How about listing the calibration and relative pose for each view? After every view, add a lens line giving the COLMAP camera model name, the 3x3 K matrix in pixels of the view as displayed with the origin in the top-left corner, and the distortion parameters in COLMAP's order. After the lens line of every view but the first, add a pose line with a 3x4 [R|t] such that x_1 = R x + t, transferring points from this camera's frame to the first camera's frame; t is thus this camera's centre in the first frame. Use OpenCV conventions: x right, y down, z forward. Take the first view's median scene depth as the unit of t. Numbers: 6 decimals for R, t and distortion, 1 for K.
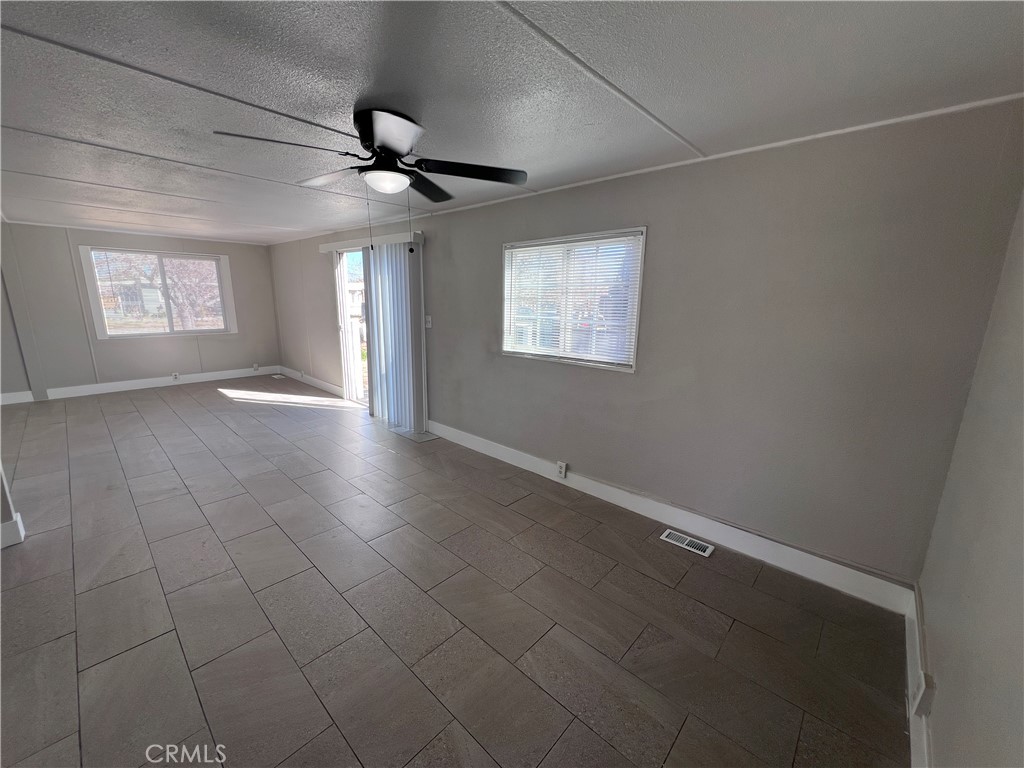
lens RADIAL K [[407.8, 0, 512.5], [0, 407.8, 385.0], [0, 0, 1]] dist [0.000154, -0.000087]
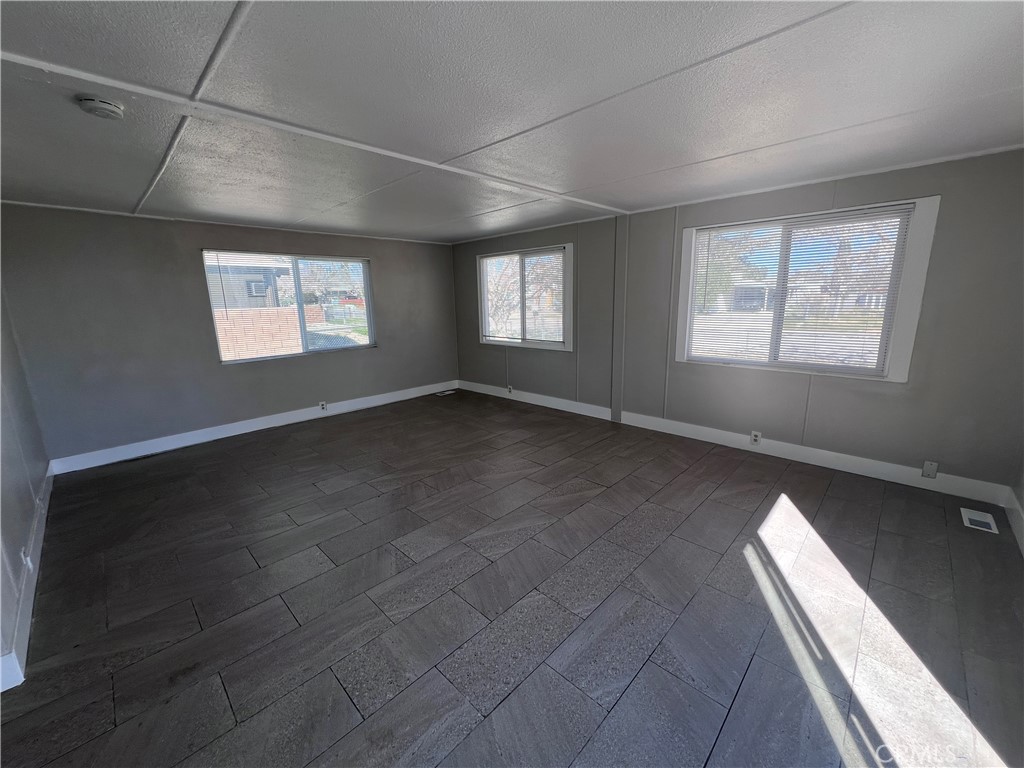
lens RADIAL K [[407.8, 0, 512.5], [0, 407.8, 385.0], [0, 0, 1]] dist [0.000154, -0.000087]
pose [[-0.025869, 0.197187, -0.980024, -0.317585], [-0.193514, 0.960821, 0.198431, -0.168961], [0.980756, 0.194782, 0.013303, 0.767428]]
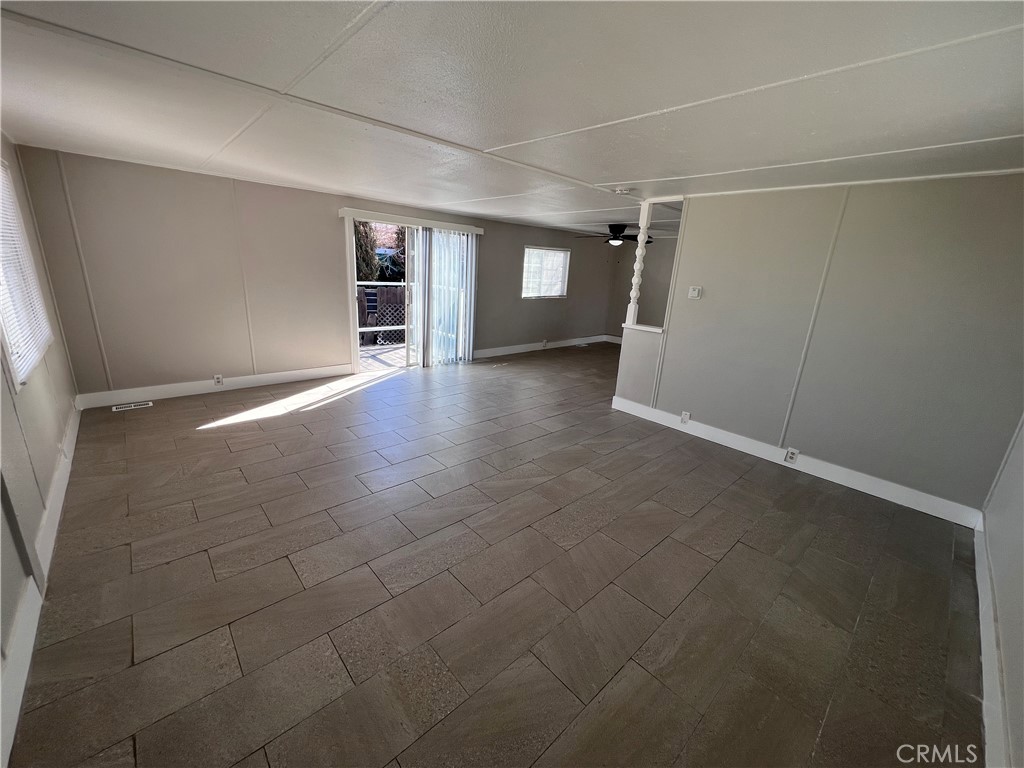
lens RADIAL K [[407.8, 0, 512.5], [0, 407.8, 385.0], [0, 0, 1]] dist [0.000154, -0.000087]
pose [[0.087744, -0.290160, 0.952947, -1.418831], [0.160159, 0.948301, 0.273998, -0.158658], [-0.983184, 0.128582, 0.129679, 0.555862]]
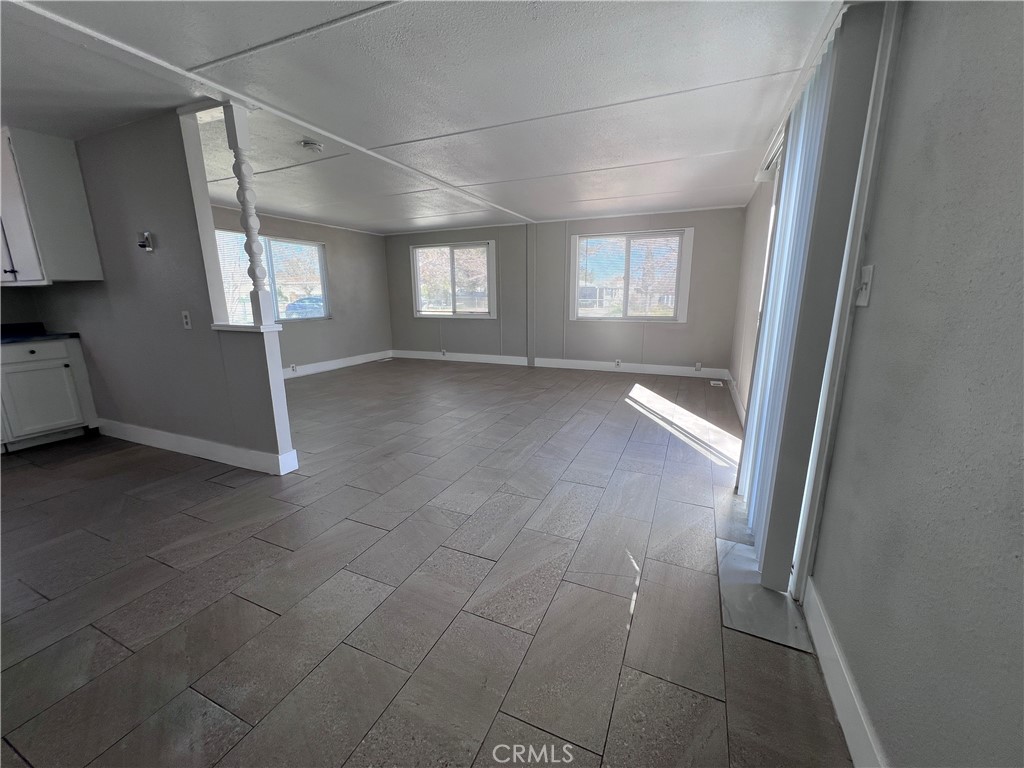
lens RADIAL K [[410.8, 0, 512.0], [0, 410.8, 384.0], [0, 0, 1]] dist [0.000661, 0.000104]
pose [[0.322269, 0.186509, -0.928094, 0.009583], [-0.191503, 0.972974, 0.129031, -0.060514], [0.927076, 0.136150, 0.349276, 0.518991]]
